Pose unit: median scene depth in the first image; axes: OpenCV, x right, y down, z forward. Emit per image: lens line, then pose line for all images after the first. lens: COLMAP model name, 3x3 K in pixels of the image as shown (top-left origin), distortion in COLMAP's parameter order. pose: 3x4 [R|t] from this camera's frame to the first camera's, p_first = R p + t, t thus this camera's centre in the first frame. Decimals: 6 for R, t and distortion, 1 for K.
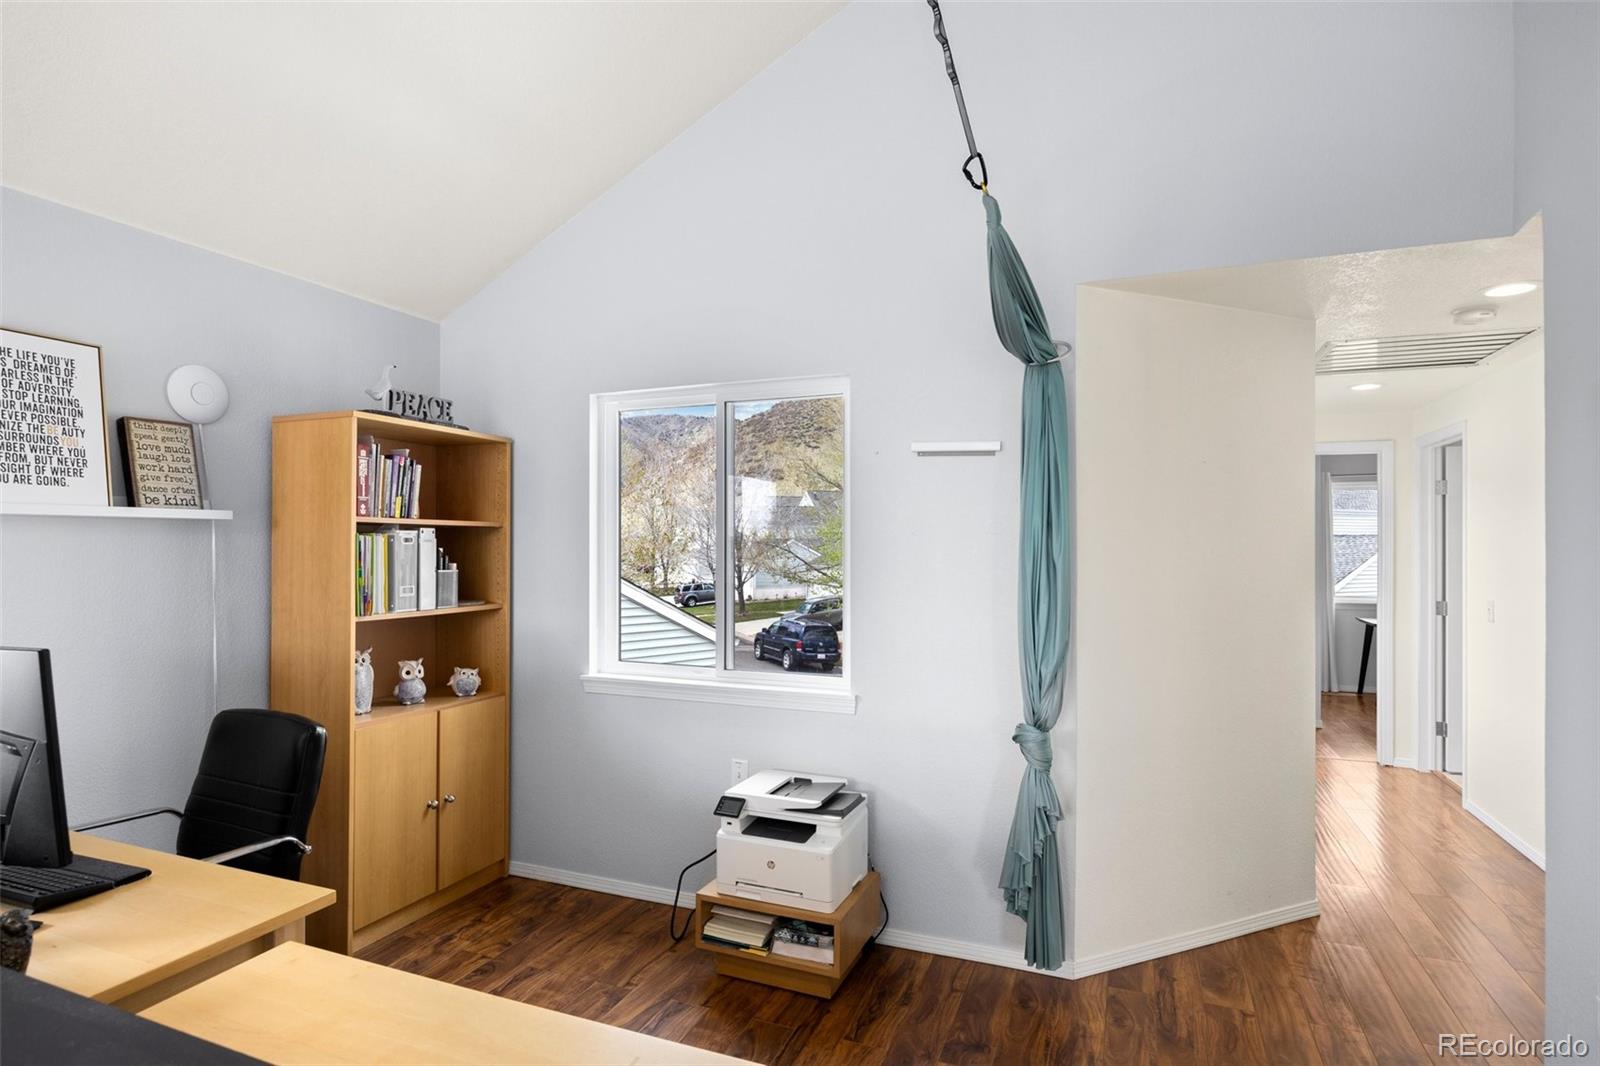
lens RADIAL K [[838.3, 0, 800.0], [0, 838.3, 533.0], [0, 0, 1]] dist [0.000168, -0.000136]
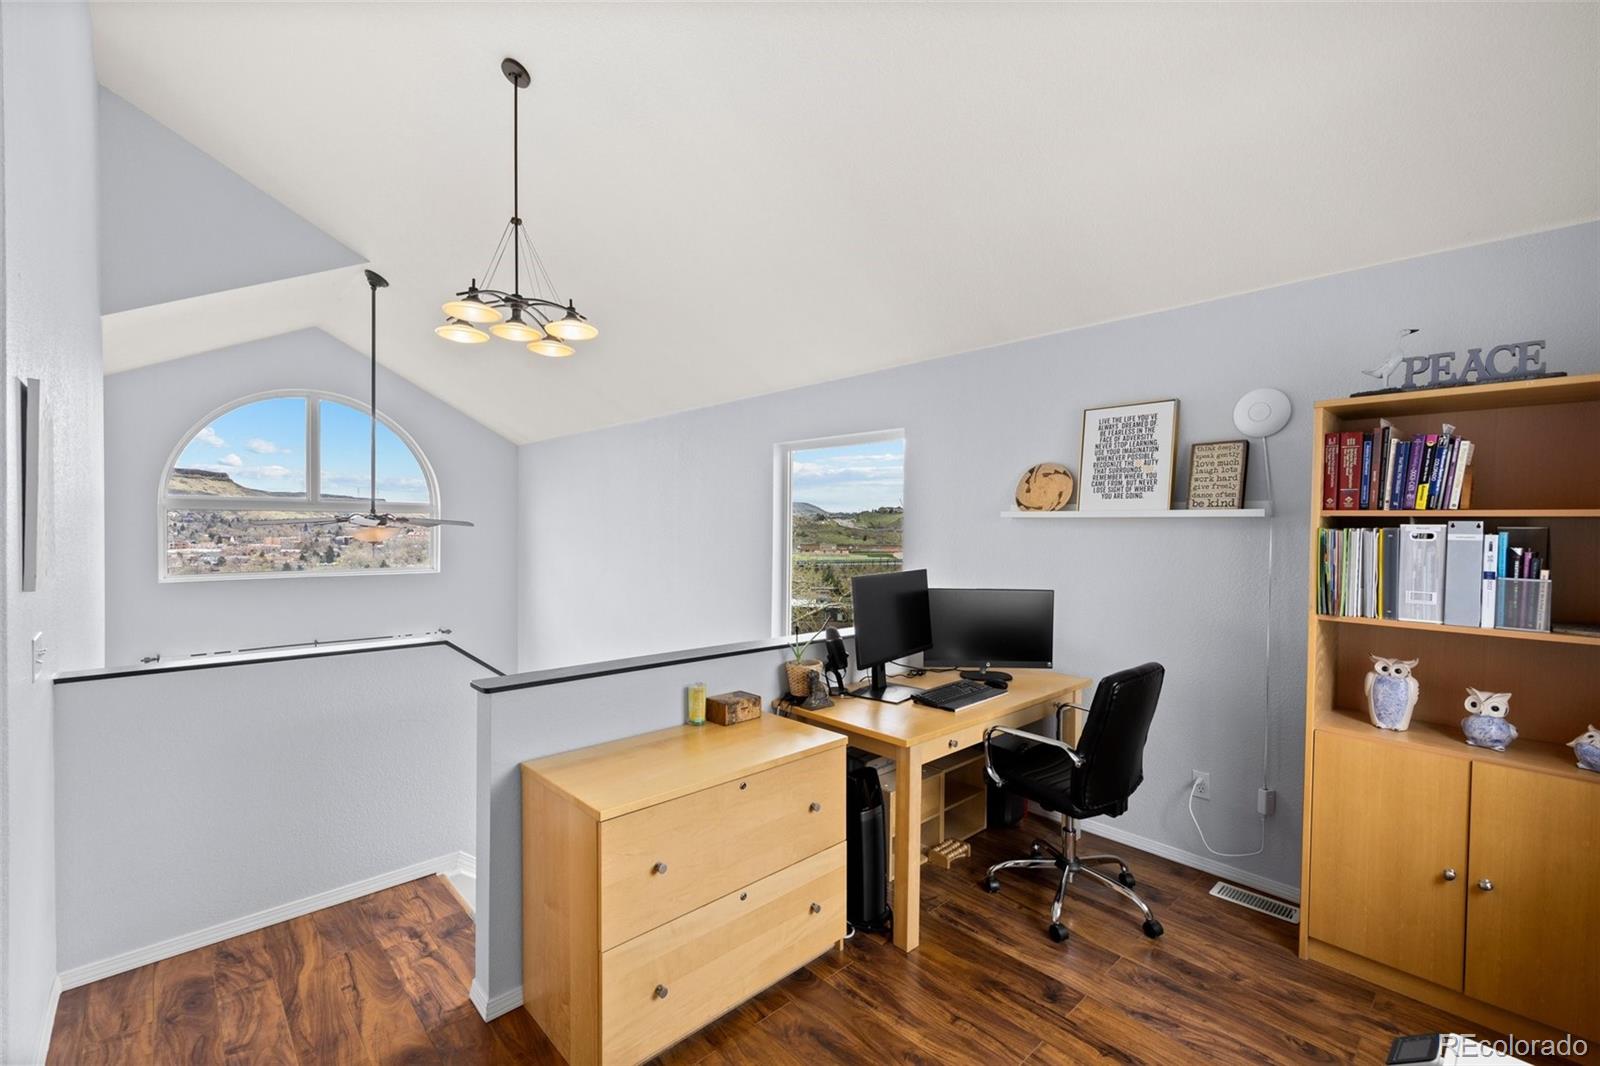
lens RADIAL K [[665.0, 0, 800.0], [0, 665.0, 533.0], [0, 0, 1]] dist [-0.000355, -0.000094]
pose [[-0.412974, 0.002374, -0.910740, 0.442596], [-0.001006, 0.999995, 0.003062, 0.004656], [0.910742, 0.002180, -0.412970, 0.825513]]
